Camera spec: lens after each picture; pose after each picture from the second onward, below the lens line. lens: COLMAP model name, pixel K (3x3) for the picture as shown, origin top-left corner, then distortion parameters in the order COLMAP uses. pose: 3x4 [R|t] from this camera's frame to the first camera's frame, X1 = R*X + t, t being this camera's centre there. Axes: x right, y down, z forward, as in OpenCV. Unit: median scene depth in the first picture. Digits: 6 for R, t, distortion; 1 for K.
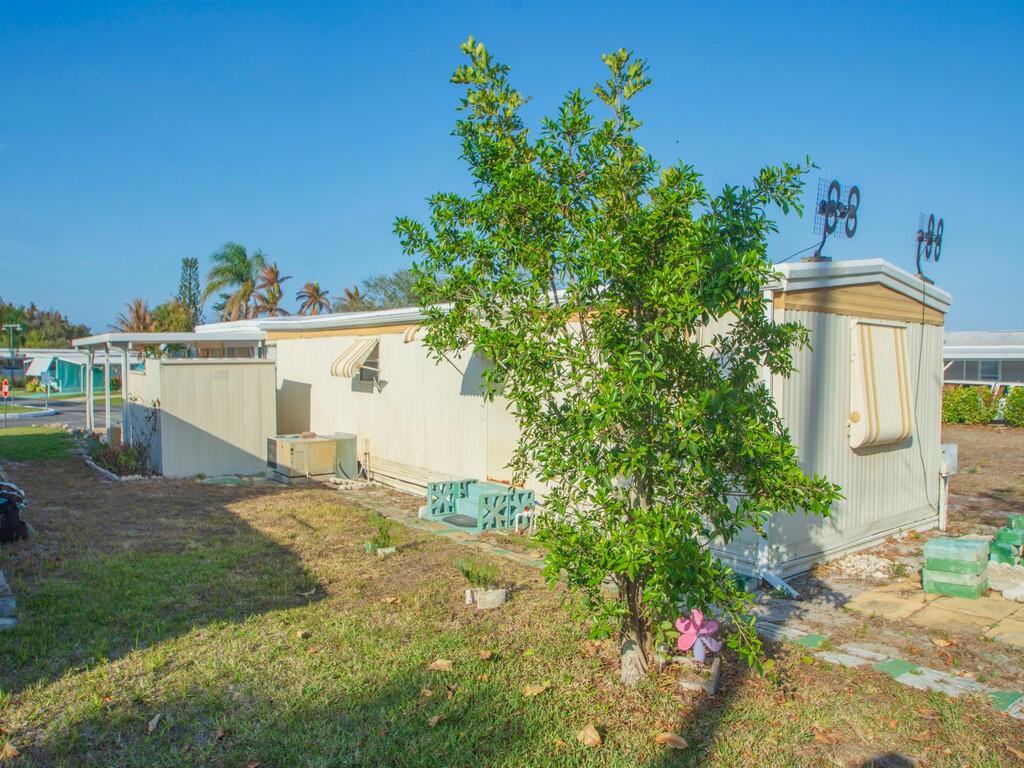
lens RADIAL K [[728.3, 0, 513.0], [0, 728.3, 384.4], [0, 0, 1]] dist [-0.004836, -0.002717]
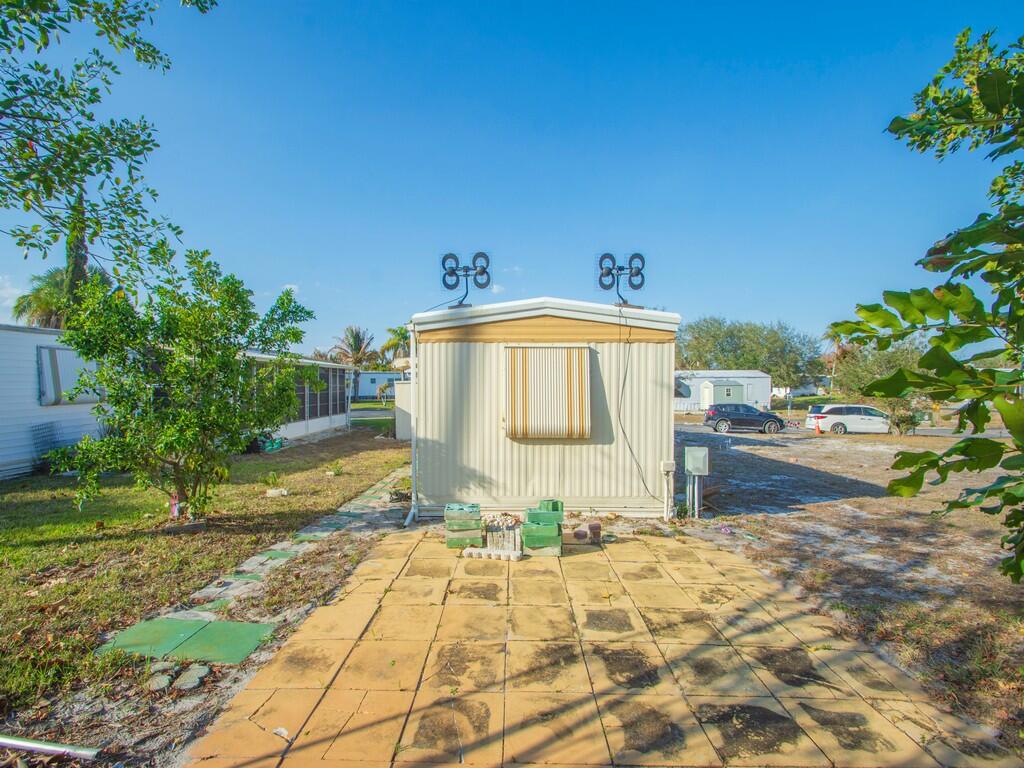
lens RADIAL K [[456.2, 0, 503.4], [0, 456.2, 391.9], [0, 0, 1]] dist [0.014109, -0.009941]
pose [[0.777822, -0.001987, -0.628482, 1.187014], [-0.010555, 0.999813, -0.016223, 0.018373], [0.628396, 0.019252, 0.777655, 0.367523]]
